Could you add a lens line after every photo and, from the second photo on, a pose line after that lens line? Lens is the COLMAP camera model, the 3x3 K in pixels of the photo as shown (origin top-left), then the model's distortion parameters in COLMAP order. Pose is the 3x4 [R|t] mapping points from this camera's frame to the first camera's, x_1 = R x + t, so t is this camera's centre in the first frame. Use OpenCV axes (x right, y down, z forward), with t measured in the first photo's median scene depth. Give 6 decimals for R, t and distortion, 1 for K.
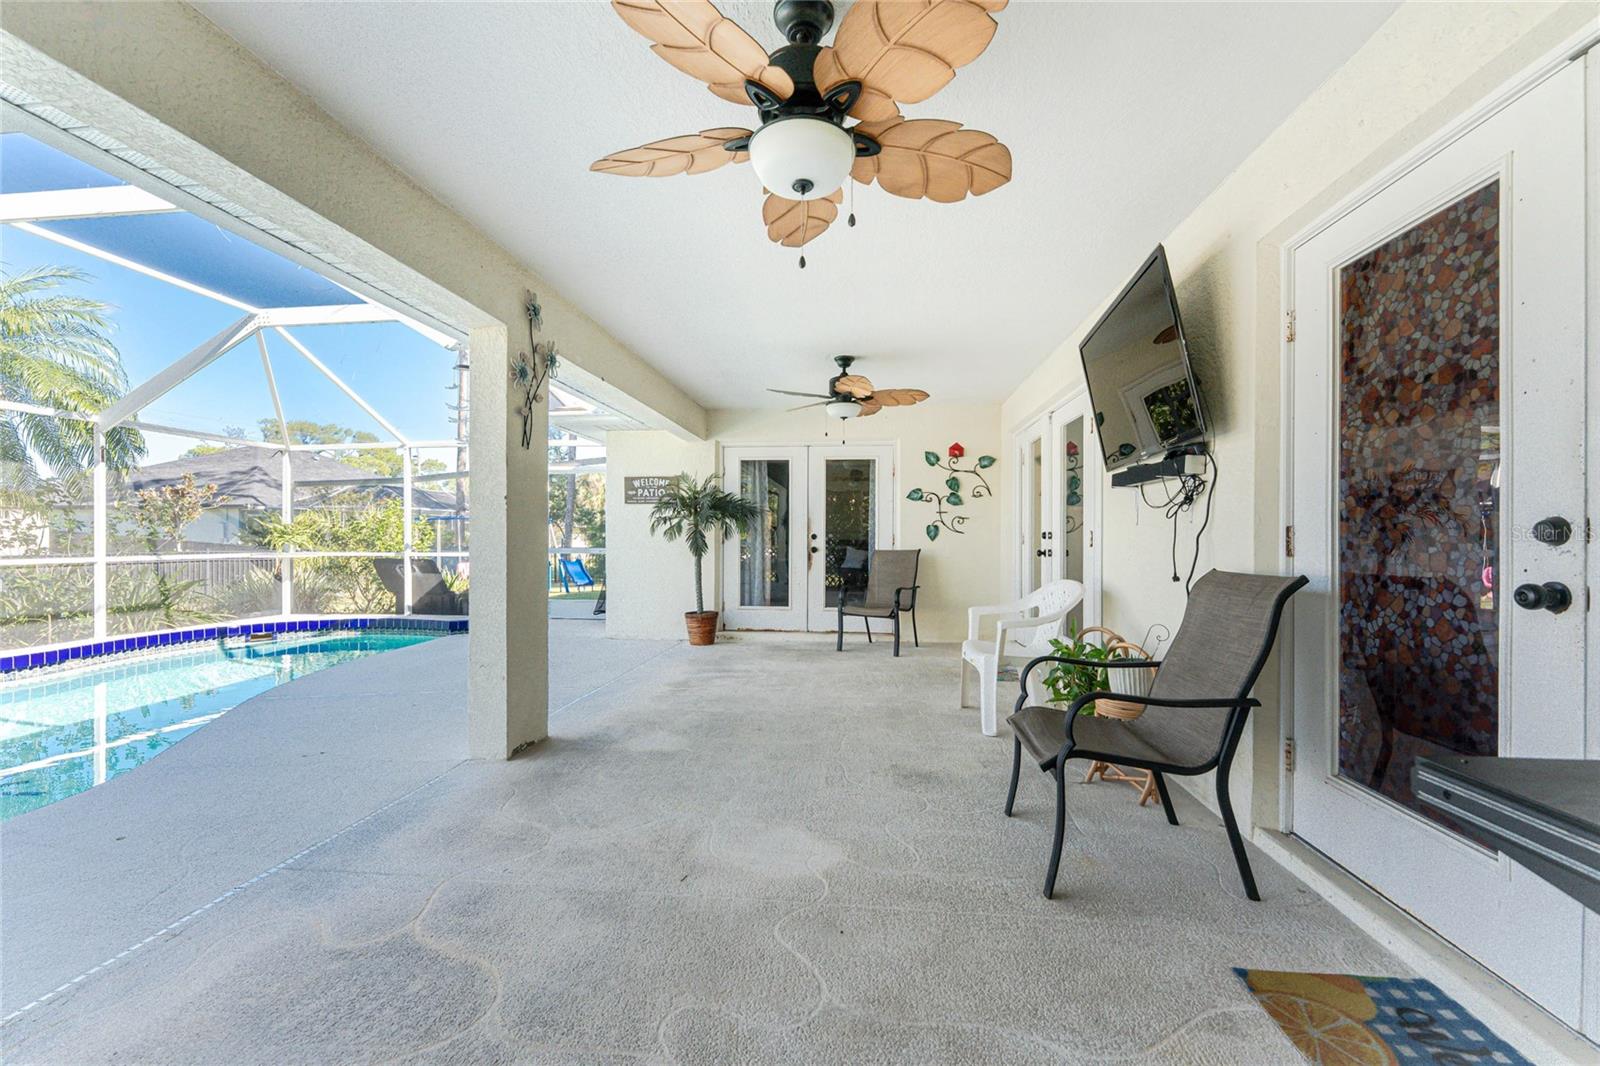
lens RADIAL K [[647.7, 0, 805.0], [0, 647.7, 537.3], [0, 0, 1]] dist [-0.000392, -0.000636]
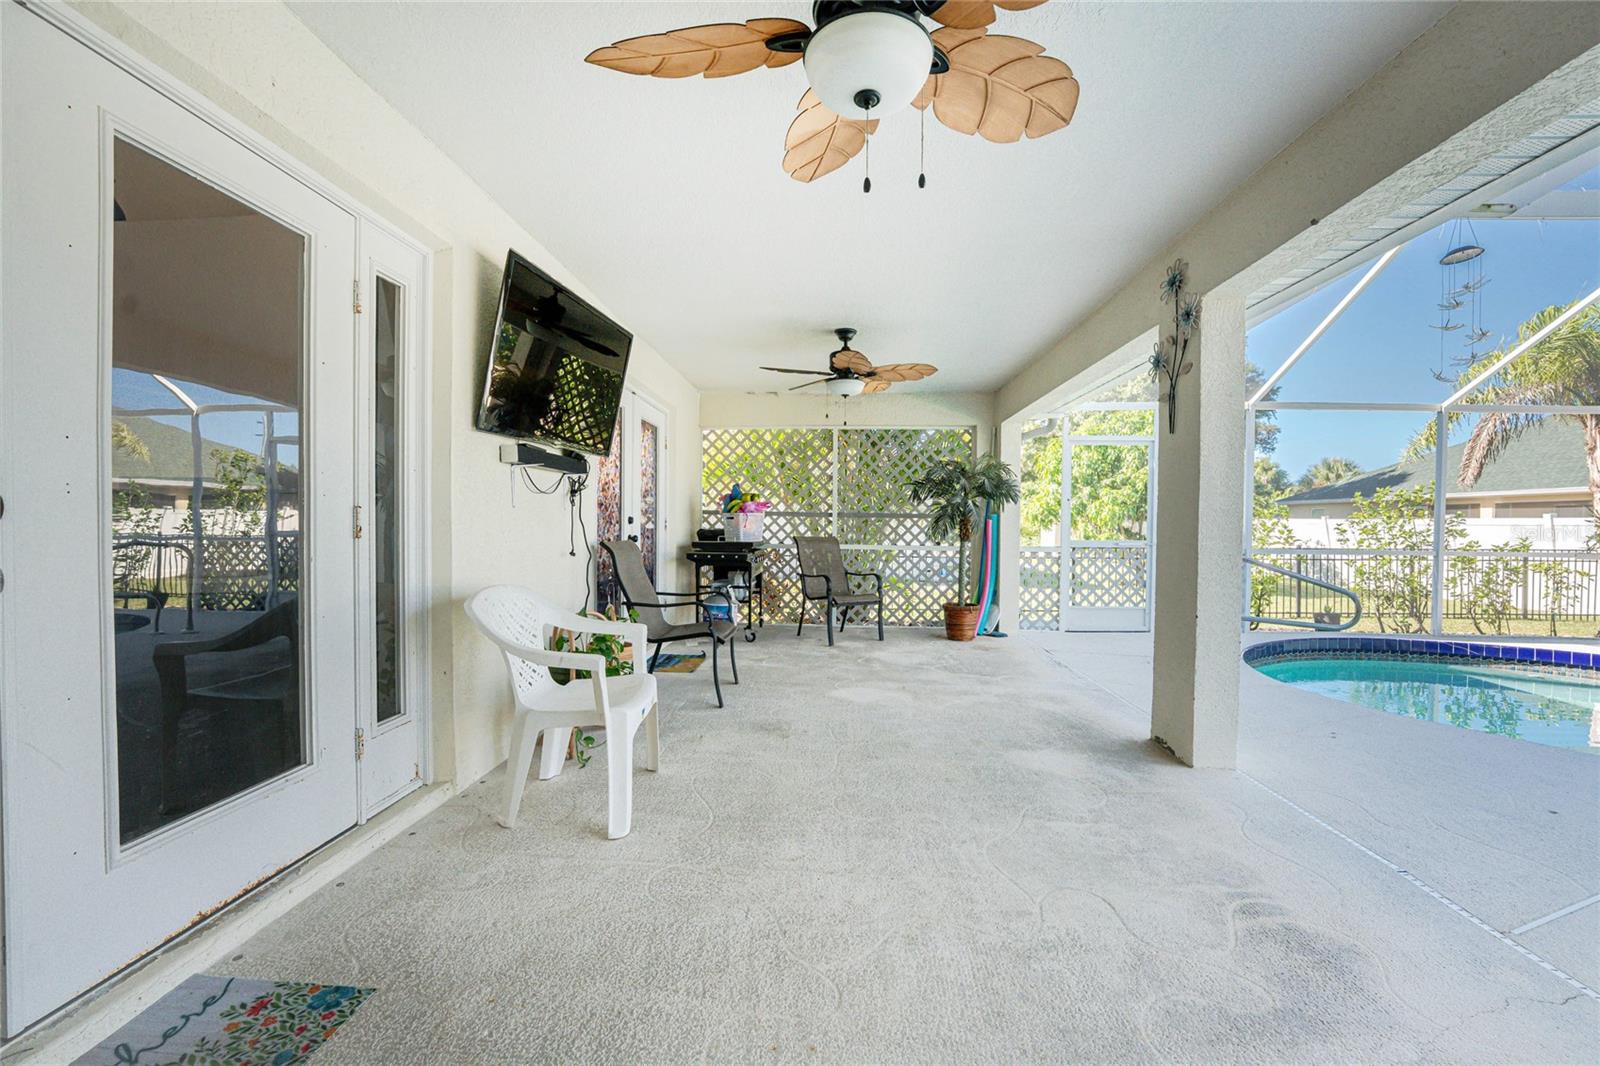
lens RADIAL K [[647.7, 0, 805.8], [0, 647.7, 531.7], [0, 0, 1]] dist [-0.000392, -0.000636]
pose [[-0.998747, -0.008379, -0.049343, 0.134128], [-0.008996, 0.999884, 0.012282, -0.000209], [0.049234, 0.012711, -0.998706, 1.736780]]
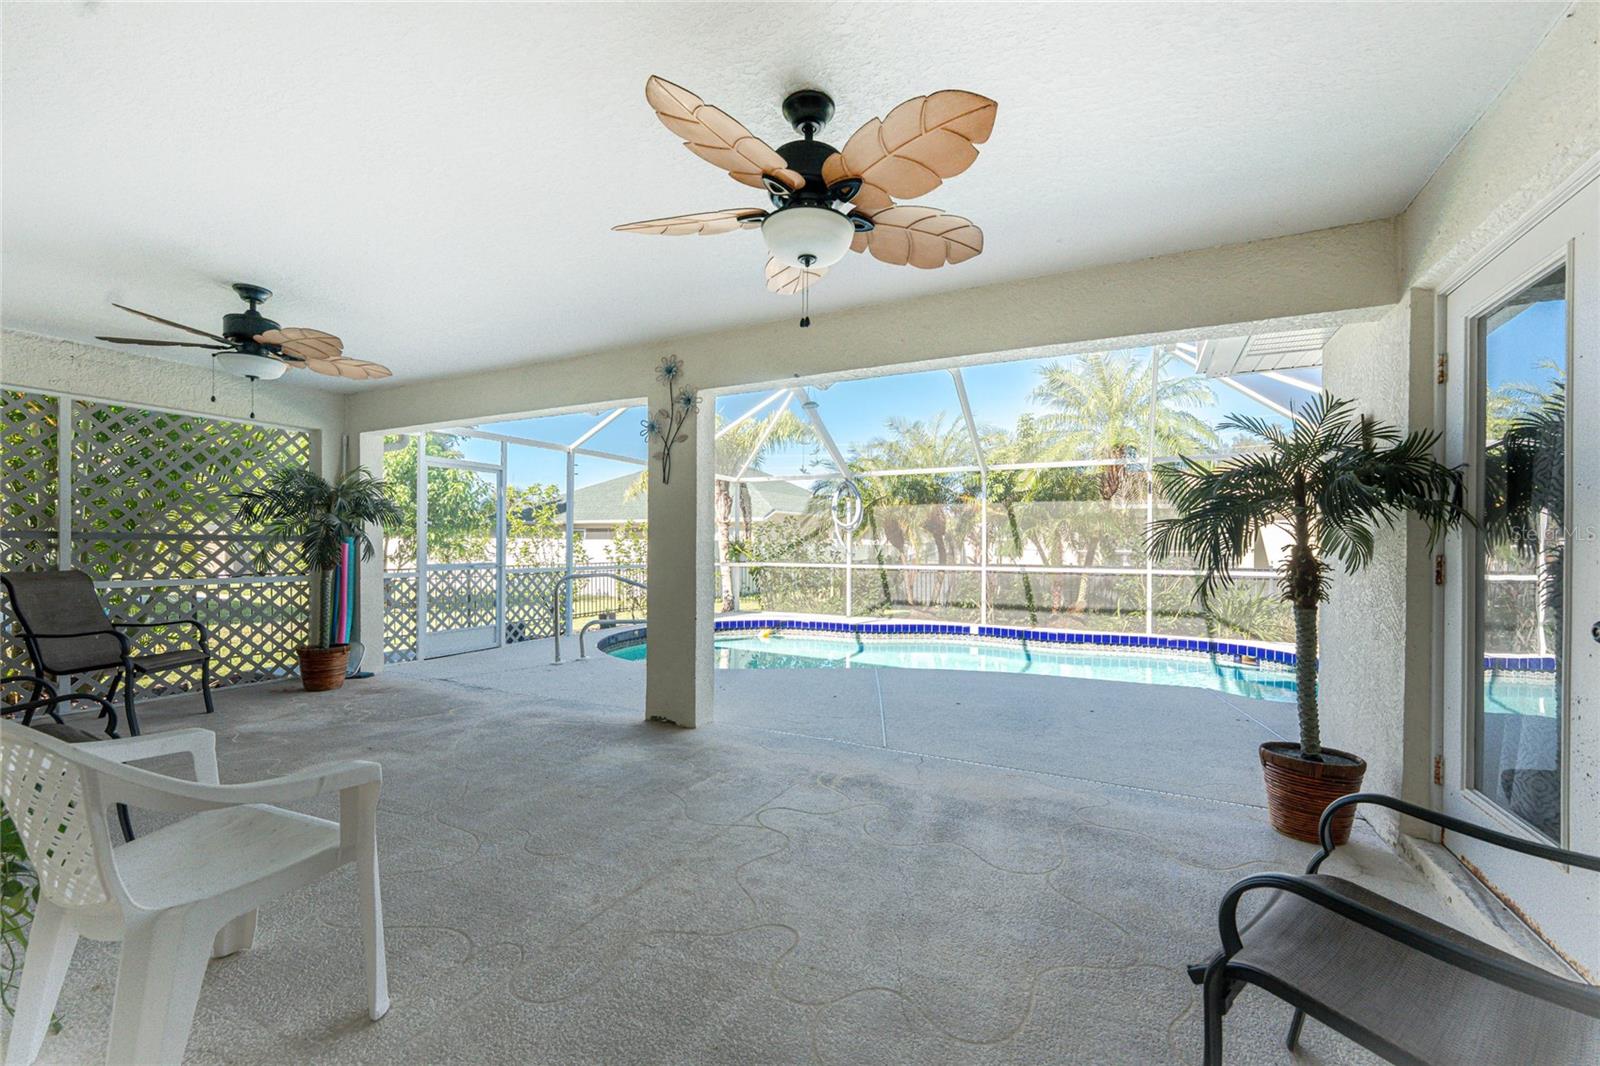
lens RADIAL K [[647.7, 0, 803.7], [0, 647.7, 538.1], [0, 0, 1]] dist [-0.000392, -0.000636]
pose [[-0.363002, -0.016076, -0.931650, 0.580456], [-0.006724, 0.999870, -0.014634, -0.012861], [0.931764, 0.000952, -0.363063, 1.541402]]
